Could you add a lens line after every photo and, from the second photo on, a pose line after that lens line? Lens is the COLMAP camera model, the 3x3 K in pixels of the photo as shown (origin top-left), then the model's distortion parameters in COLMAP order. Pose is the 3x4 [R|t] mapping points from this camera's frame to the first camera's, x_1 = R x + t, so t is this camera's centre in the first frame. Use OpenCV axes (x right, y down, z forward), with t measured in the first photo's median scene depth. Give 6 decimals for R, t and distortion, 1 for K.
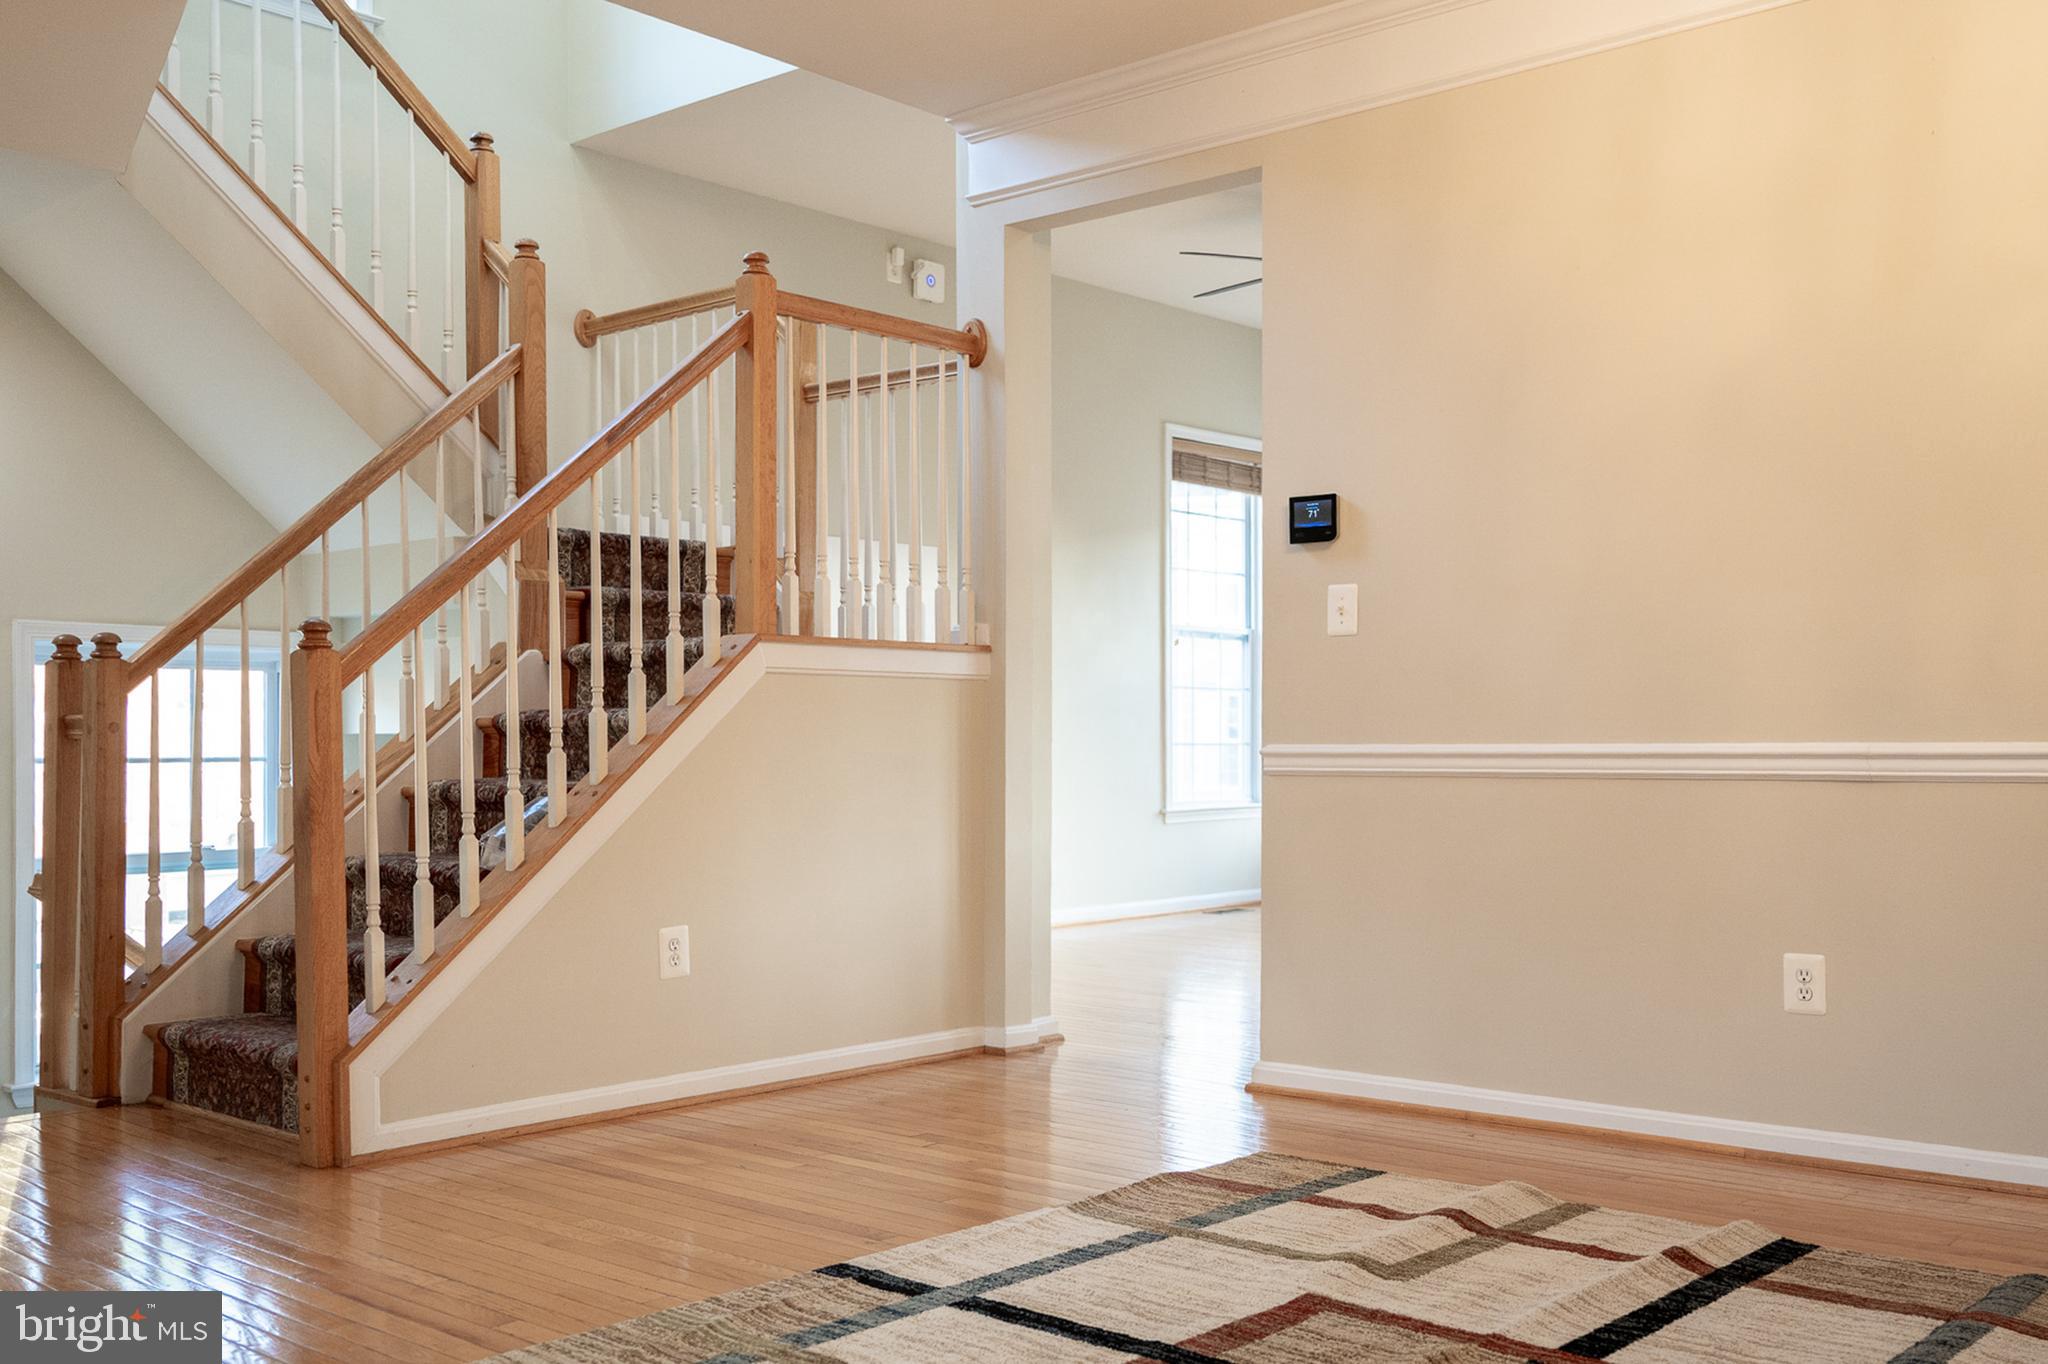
lens RADIAL K [[1974.8, 0, 1098.1], [0, 1974.8, 732.1], [0, 0, 1]] dist [-0.001646, -0.002592]
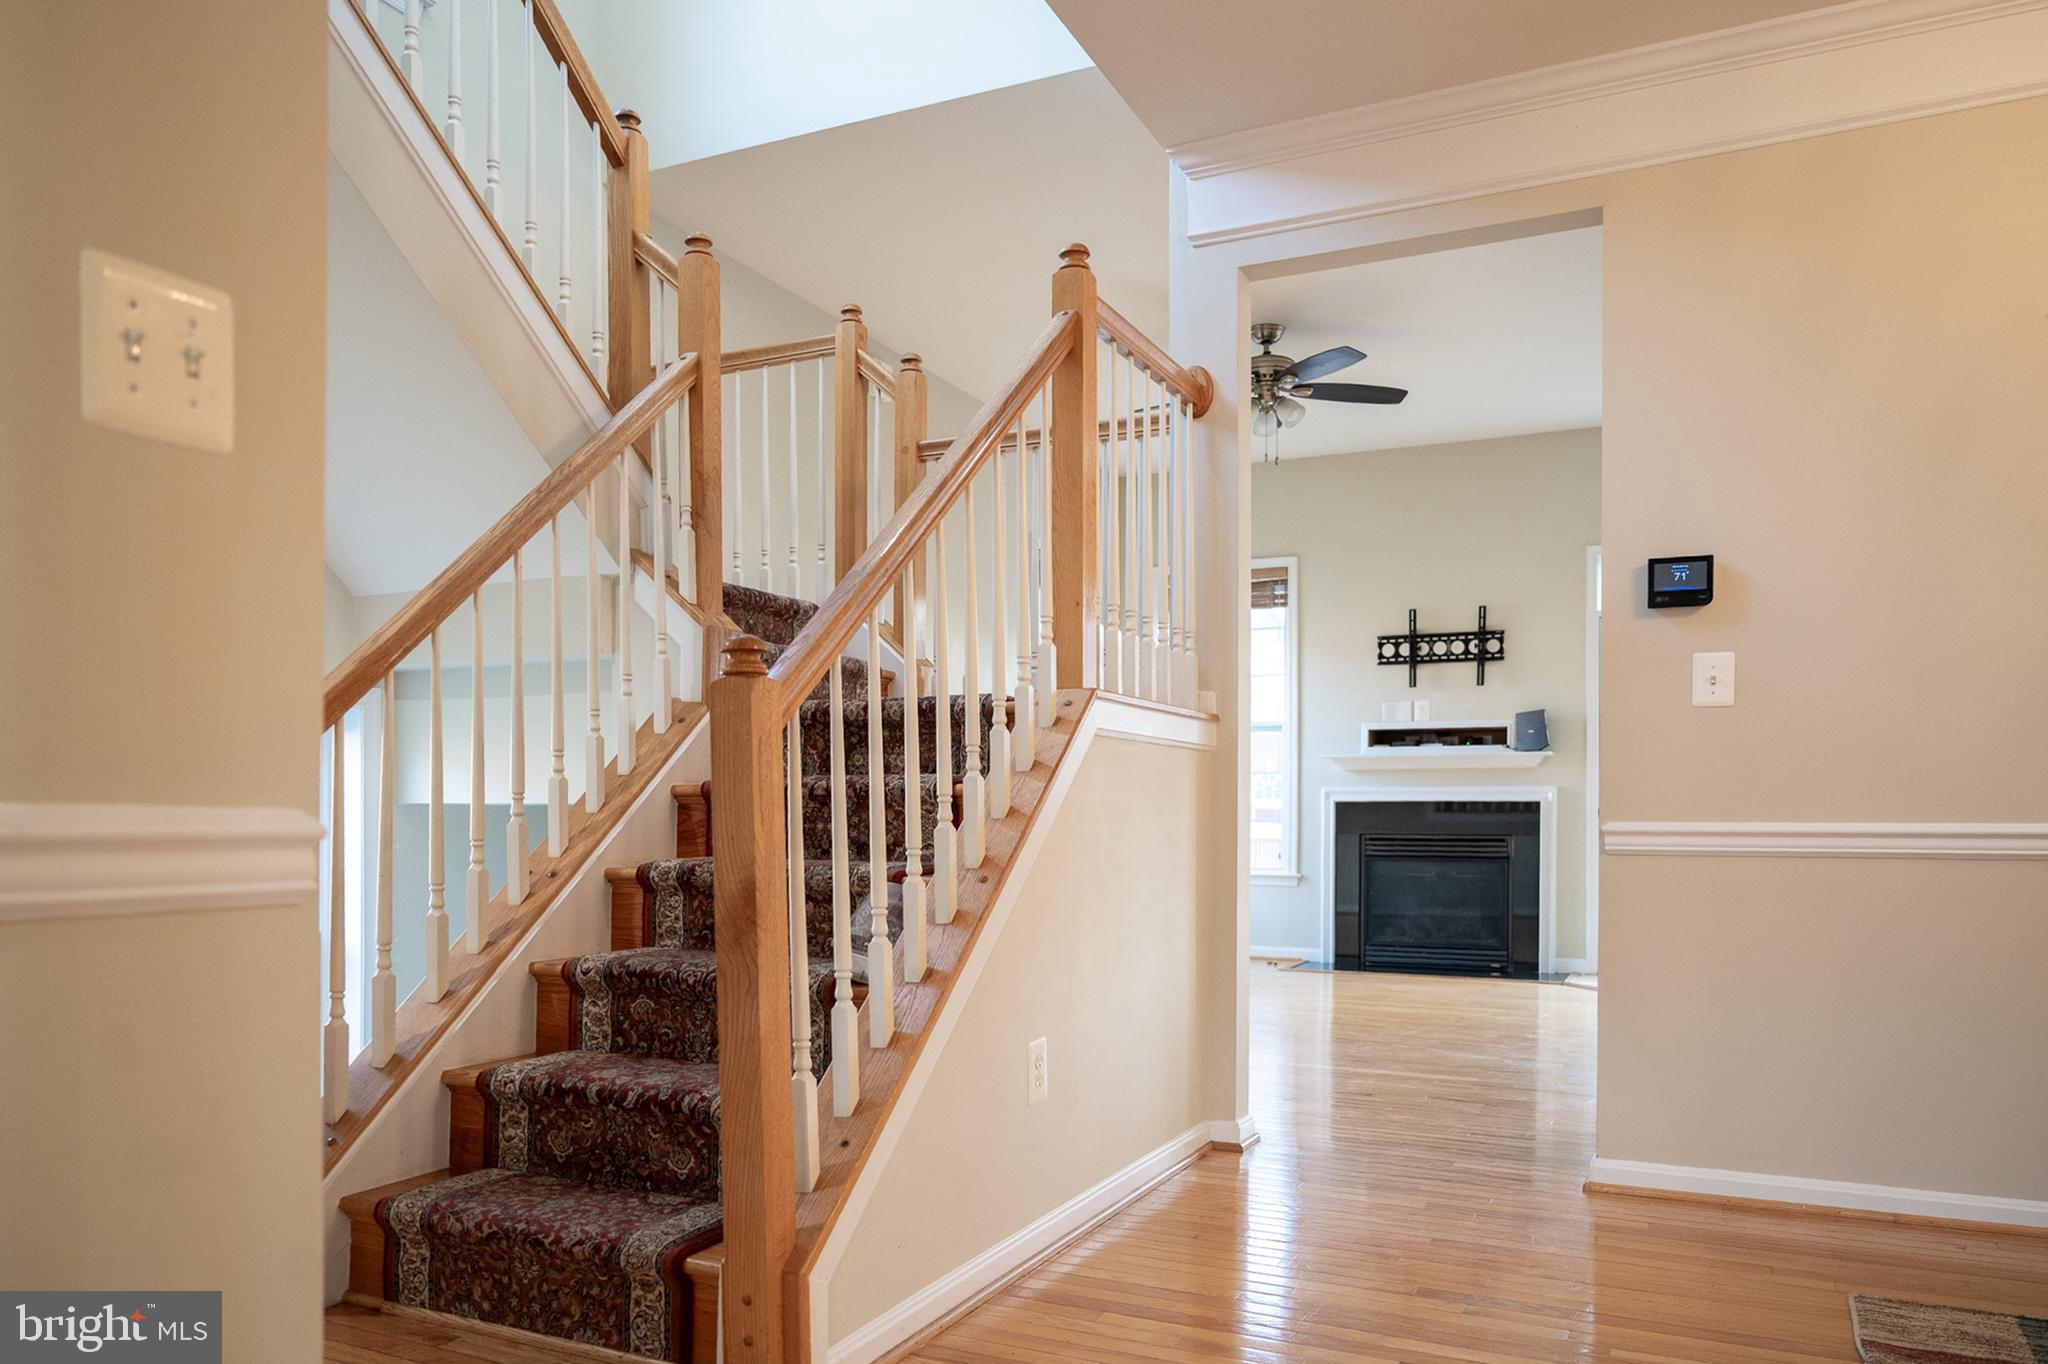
lens RADIAL K [[1445.5, 0, 1016.7], [0, 1445.5, 825.2], [0, 0, 1]] dist [0.000253, 0.000766]
pose [[0.968408, 0.004646, 0.249328, -0.356323], [-0.006912, 0.999942, 0.008213, 0.004033], [-0.249275, -0.009677, 0.968384, 0.399438]]
